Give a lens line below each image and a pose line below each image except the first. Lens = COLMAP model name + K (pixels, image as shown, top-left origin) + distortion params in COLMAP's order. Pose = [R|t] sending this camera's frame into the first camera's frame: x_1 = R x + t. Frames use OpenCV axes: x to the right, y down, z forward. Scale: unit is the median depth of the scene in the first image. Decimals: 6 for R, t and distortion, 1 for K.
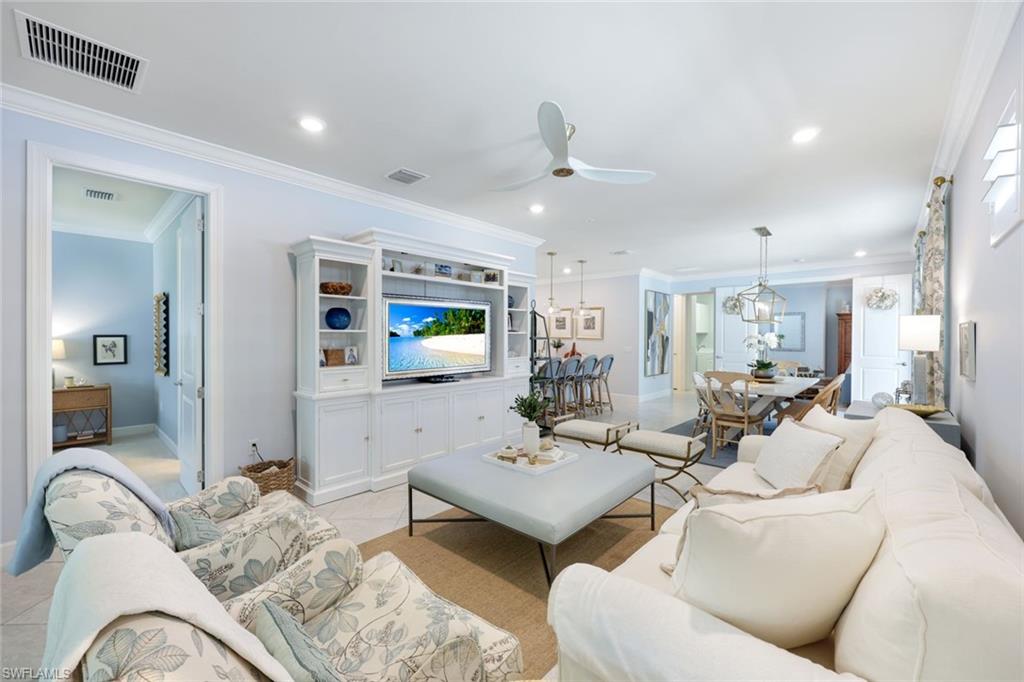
lens RADIAL K [[409.8, 0, 520.9], [0, 409.8, 337.2], [0, 0, 1]] dist [0.001255, -0.000443]
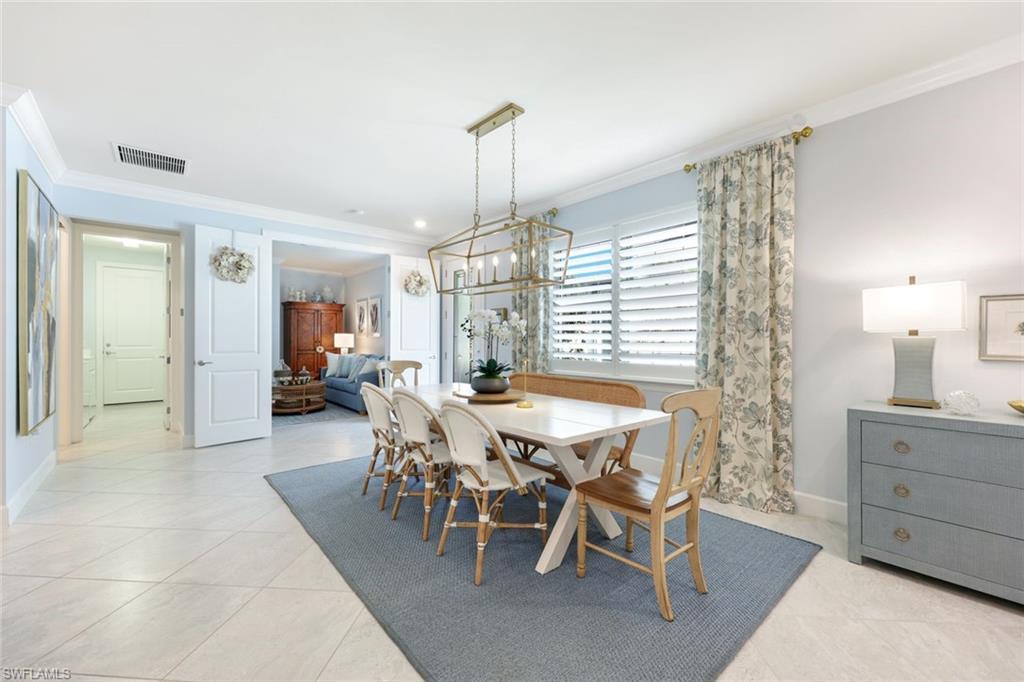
lens RADIAL K [[409.8, 0, 517.1], [0, 409.8, 339.4], [0, 0, 1]] dist [0.001255, -0.000443]
pose [[0.134543, -0.002368, 0.990905, 0.048889], [-0.000714, 0.999997, 0.002487, 0.020053], [-0.990908, -0.001042, 0.134540, 0.646519]]
